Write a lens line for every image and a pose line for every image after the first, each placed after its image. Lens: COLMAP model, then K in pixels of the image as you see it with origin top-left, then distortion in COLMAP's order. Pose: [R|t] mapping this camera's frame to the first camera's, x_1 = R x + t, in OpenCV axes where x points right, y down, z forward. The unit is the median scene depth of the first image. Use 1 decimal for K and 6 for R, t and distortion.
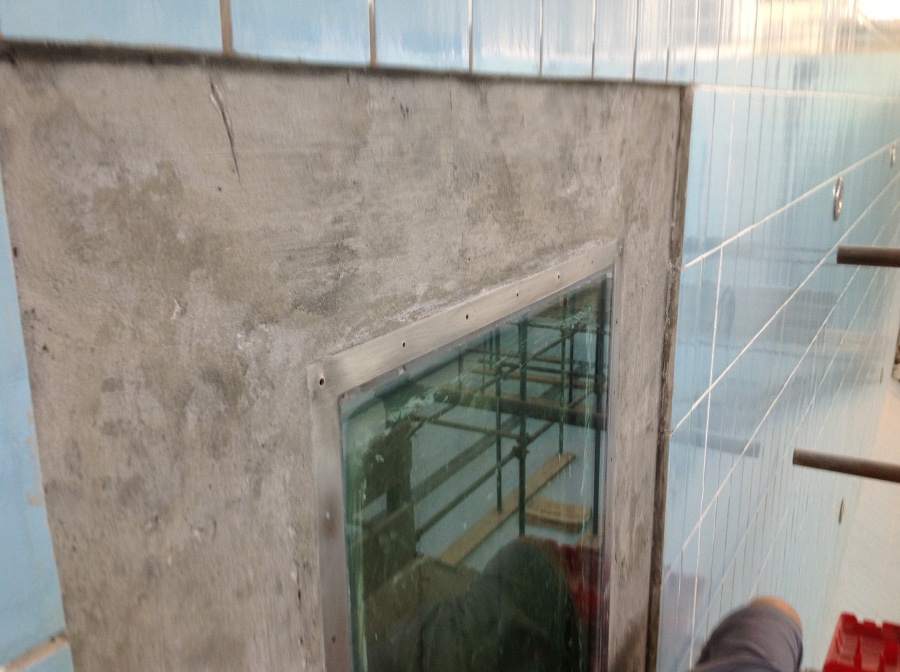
lens RADIAL K [[864.2, 0, 452.4], [0, 864.2, 311.2], [0, 0, 1]] dist [0.046219, 0.000000]
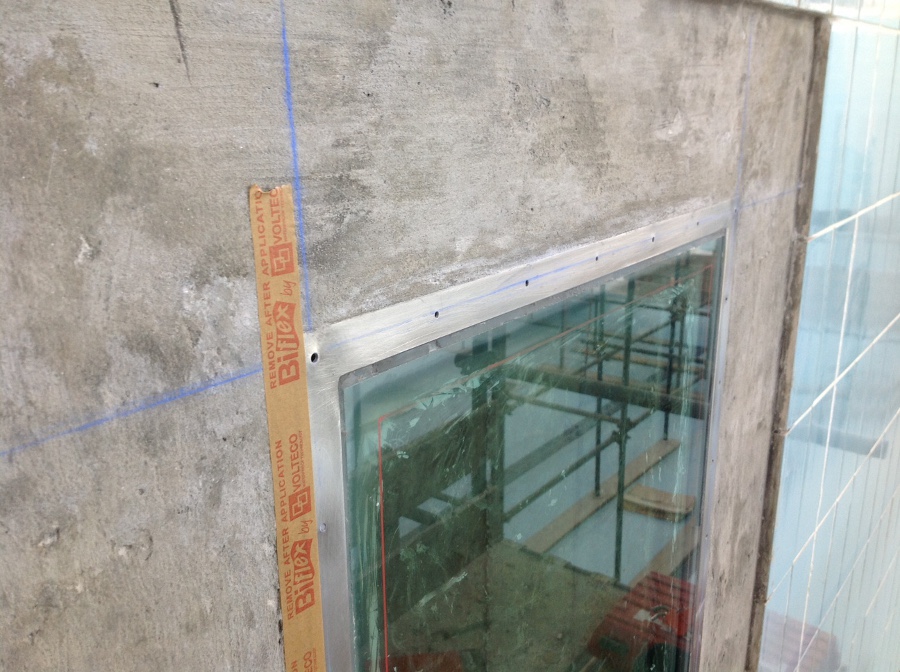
lens RADIAL K [[864.2, 0, 457.5], [0, 864.2, 335.0], [0, 0, 1]] dist [0.046219, 0.000000]
pose [[0.991910, 0.041547, -0.119948, 0.064607], [-0.034829, 0.997734, 0.057572, 0.013467], [0.122068, -0.052929, 0.991109, 0.259996]]
